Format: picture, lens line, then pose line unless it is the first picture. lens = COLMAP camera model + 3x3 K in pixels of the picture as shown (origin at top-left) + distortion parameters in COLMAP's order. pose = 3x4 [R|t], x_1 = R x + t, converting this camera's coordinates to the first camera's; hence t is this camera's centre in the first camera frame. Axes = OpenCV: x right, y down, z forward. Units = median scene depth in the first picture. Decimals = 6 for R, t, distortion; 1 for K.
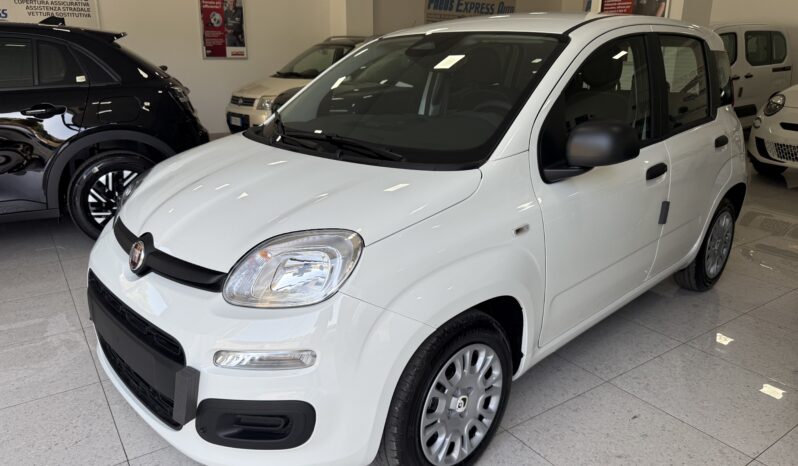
lens RADIAL K [[570.5, 0, 400.0], [0, 570.5, 232.4], [0, 0, 1]] dist [0.029034, -0.047762]
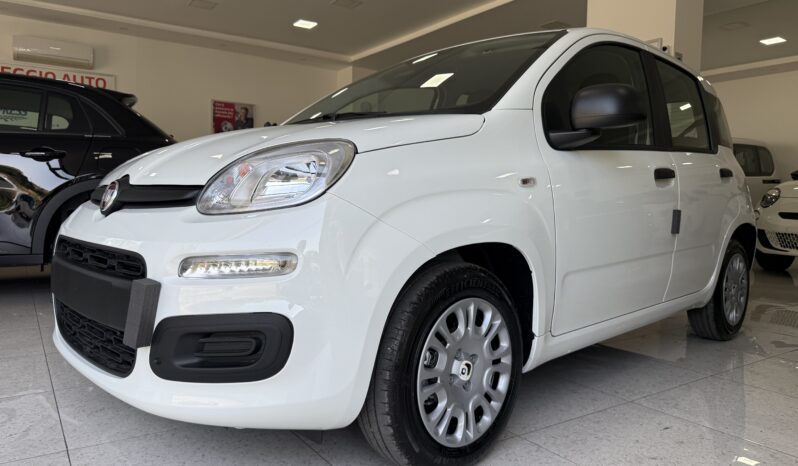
lens RADIAL K [[570.5, 0, 402.3], [0, 570.5, 232.1], [0, 0, 1]] dist [0.029034, -0.047762]
pose [[0.999874, 0.015747, 0.001960, 0.007187], [-0.014841, 0.971694, -0.235778, 0.272363], [-0.005617, 0.235719, 0.971805, 0.106913]]
